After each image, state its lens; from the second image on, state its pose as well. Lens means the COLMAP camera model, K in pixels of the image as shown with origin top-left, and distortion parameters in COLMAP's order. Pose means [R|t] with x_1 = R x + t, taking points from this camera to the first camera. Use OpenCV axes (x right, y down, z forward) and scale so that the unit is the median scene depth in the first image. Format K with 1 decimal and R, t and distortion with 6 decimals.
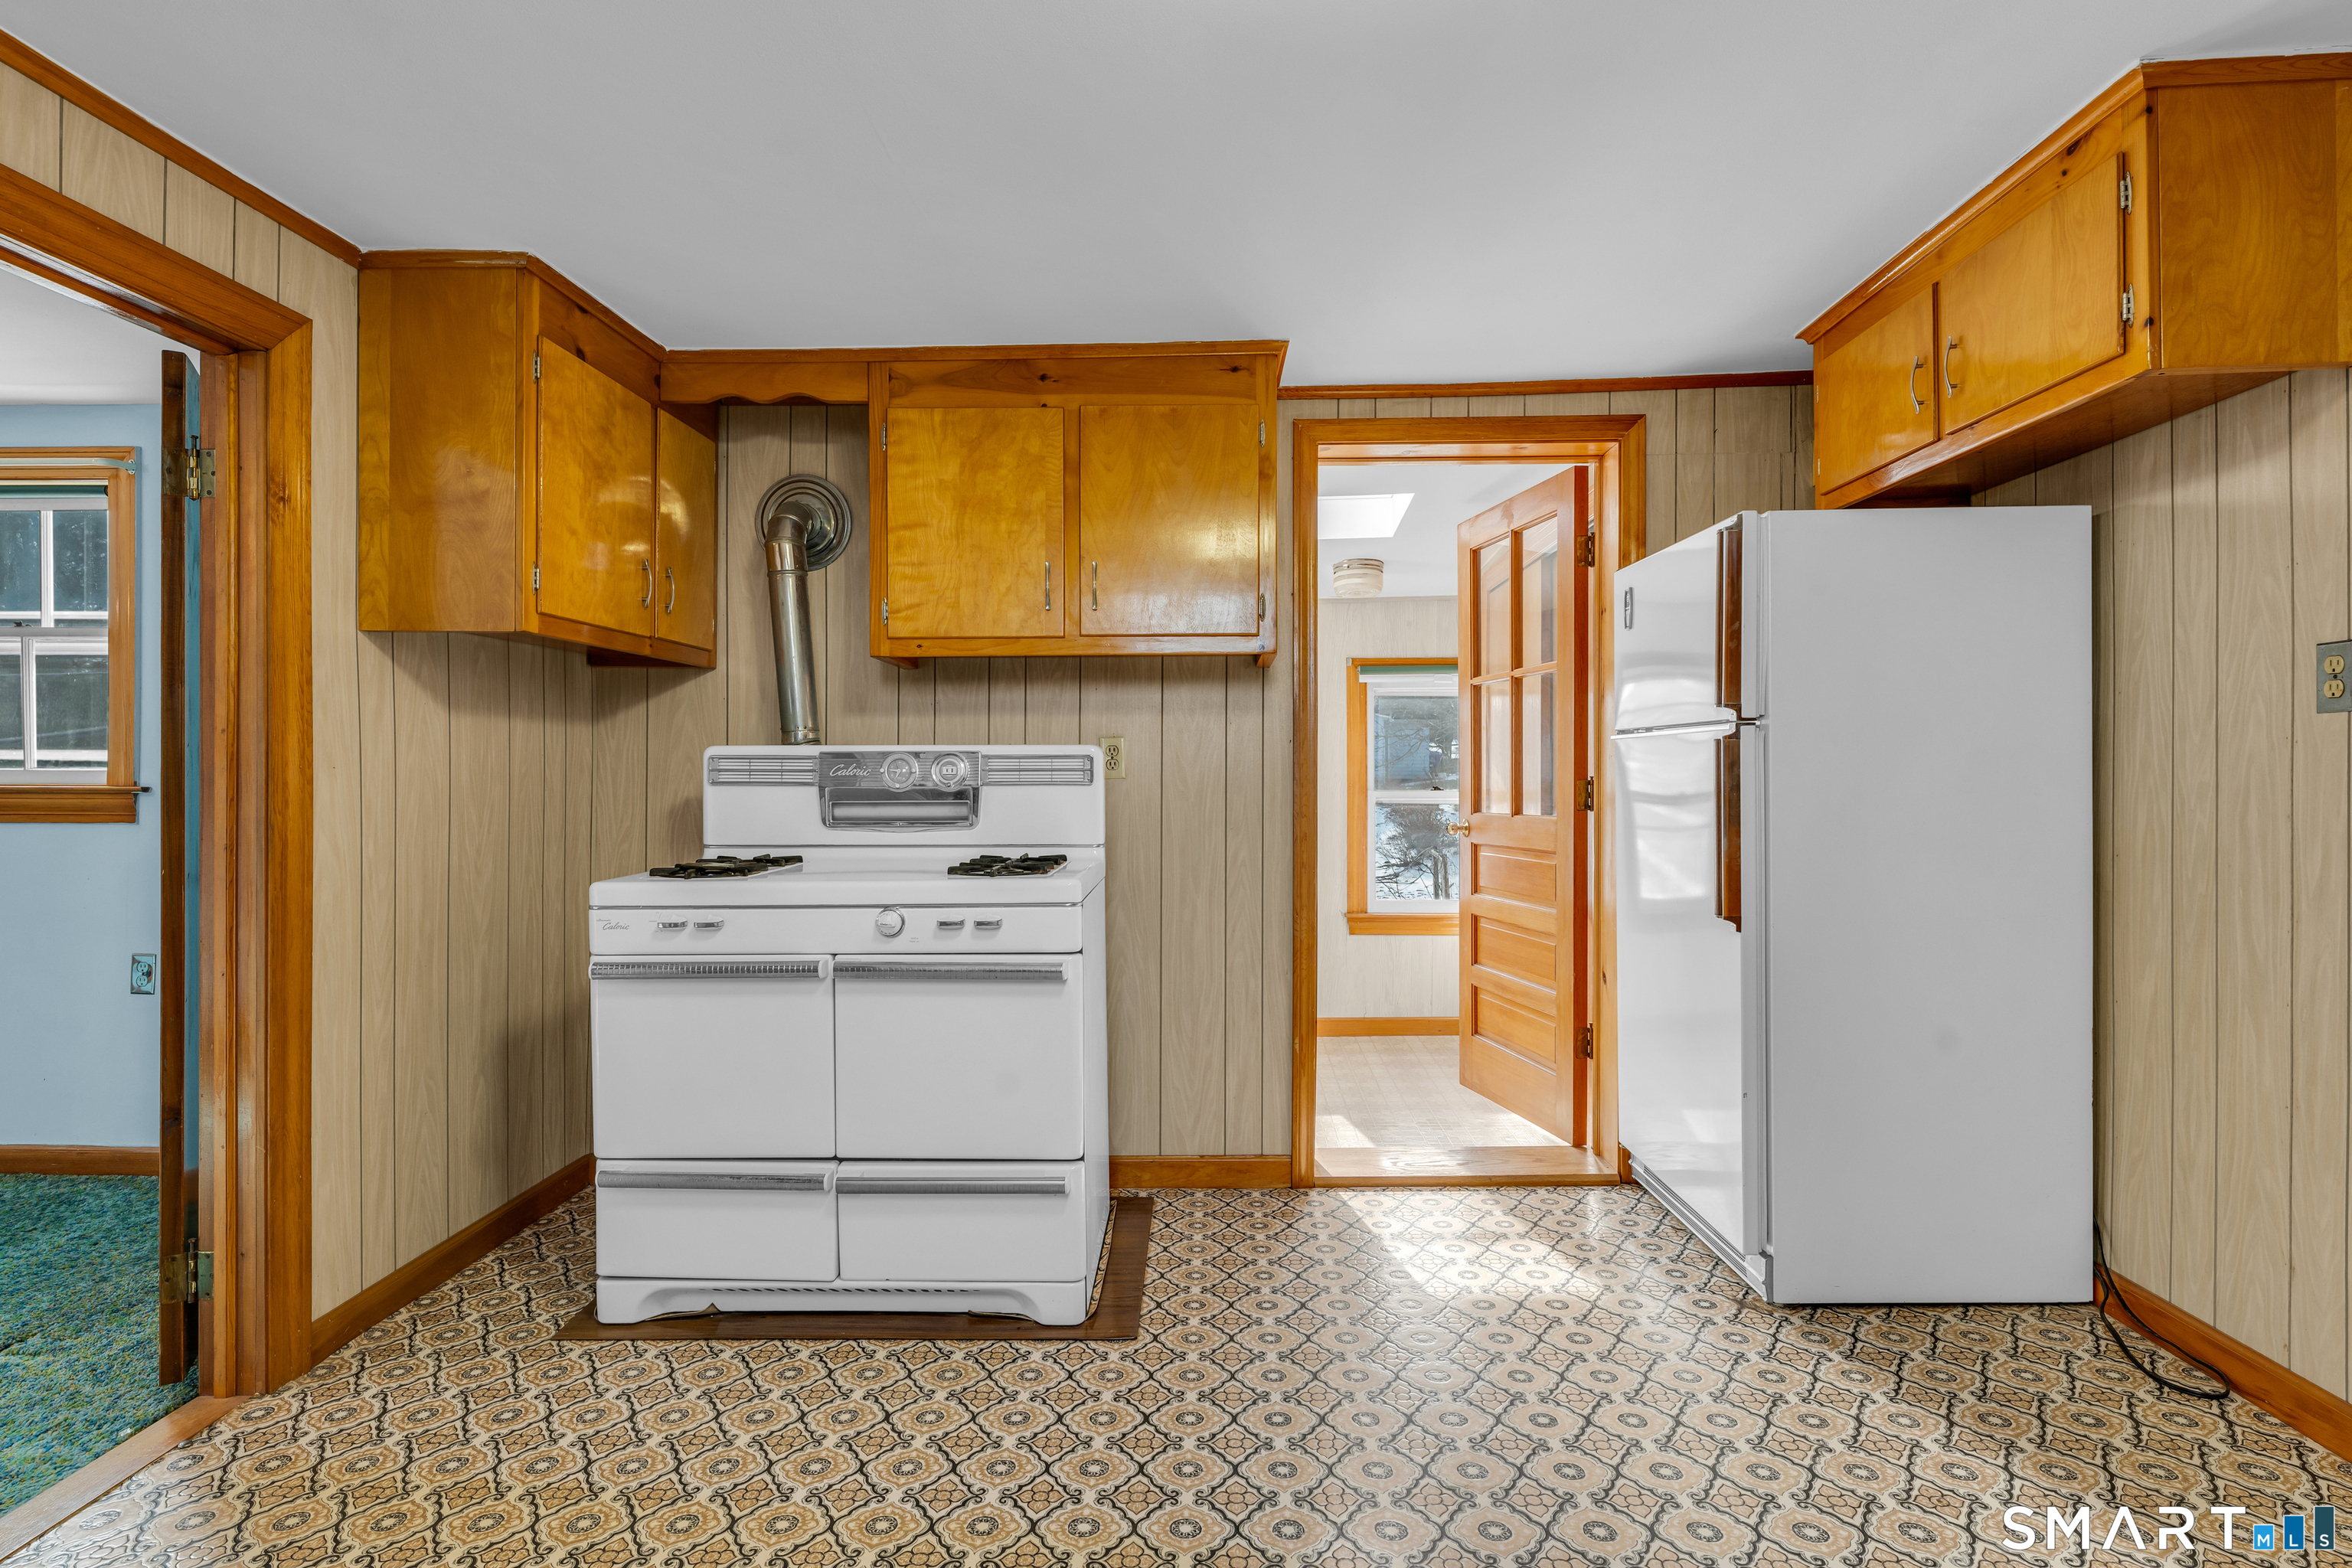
lens RADIAL K [[1178.3, 0, 1184.3], [0, 1178.3, 777.8], [0, 0, 1]] dist [0.000201, 0.000394]
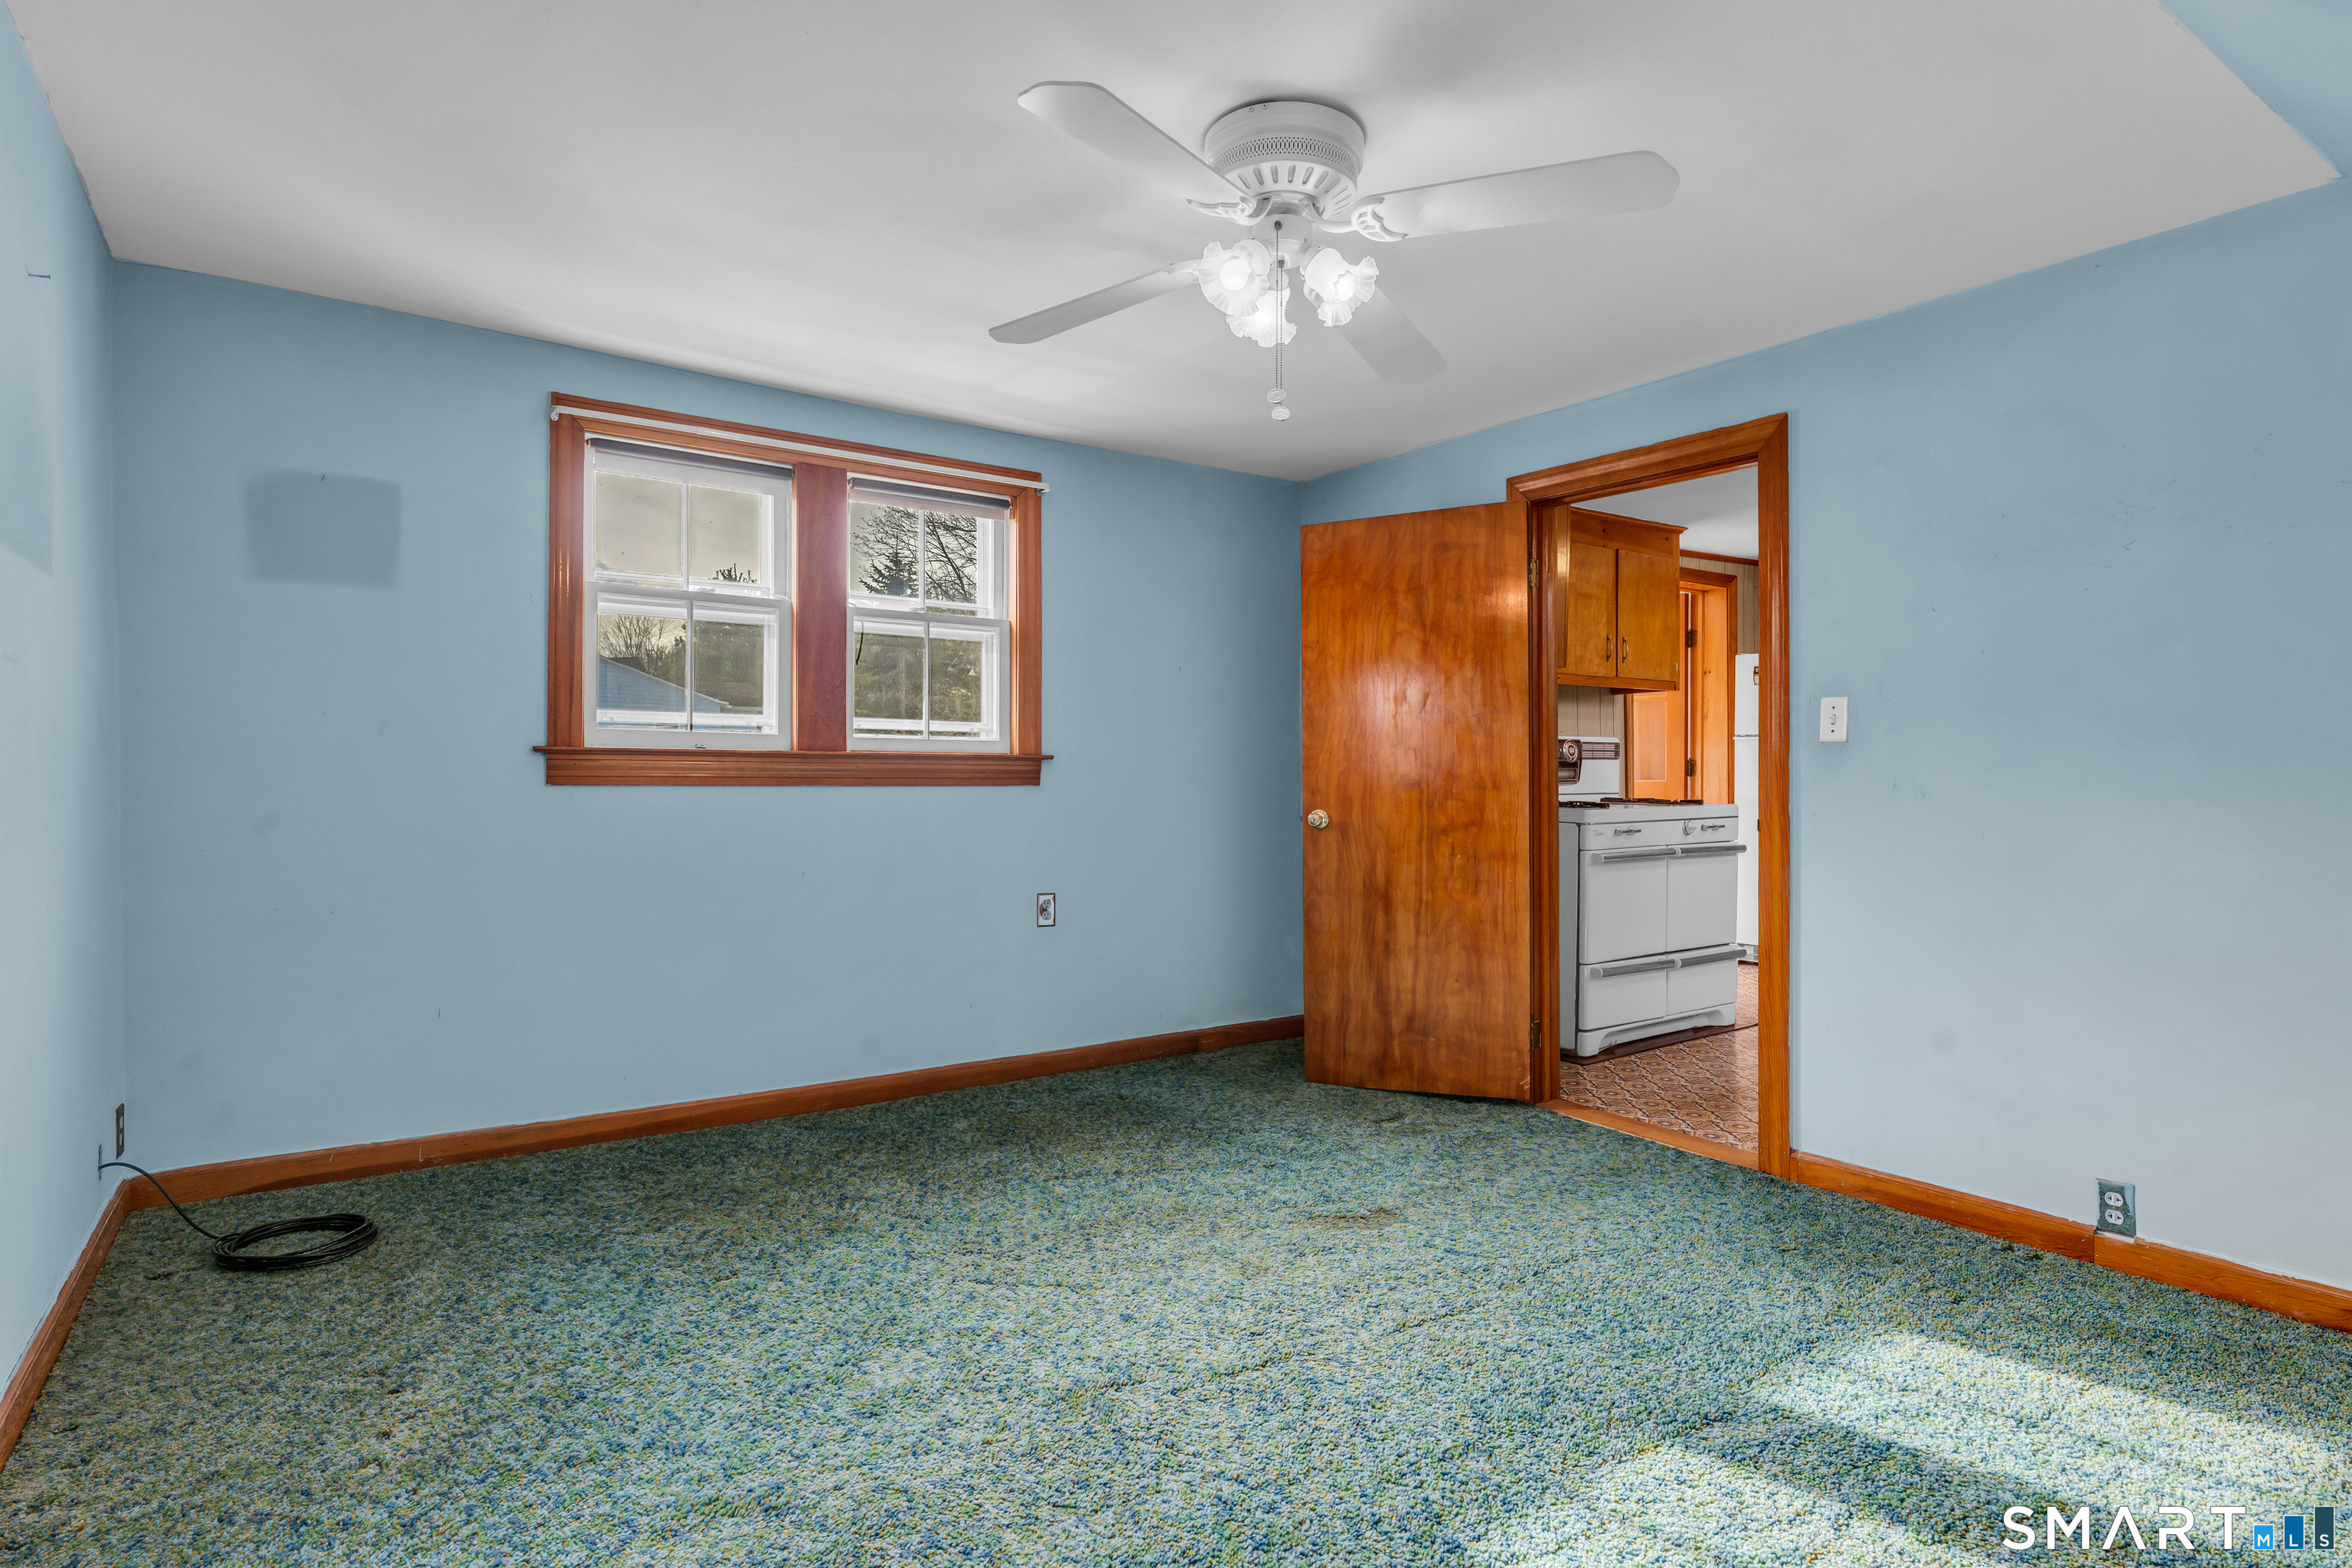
lens RADIAL K [[1178.3, 0, 1174.9], [0, 1178.3, 777.5], [0, 0, 1]] dist [0.000201, 0.000394]
pose [[0.822249, 0.004194, 0.569112, -1.659125], [-0.003427, 0.999991, -0.002417, 0.039070], [-0.569117, 0.000037, 0.822257, -0.092180]]
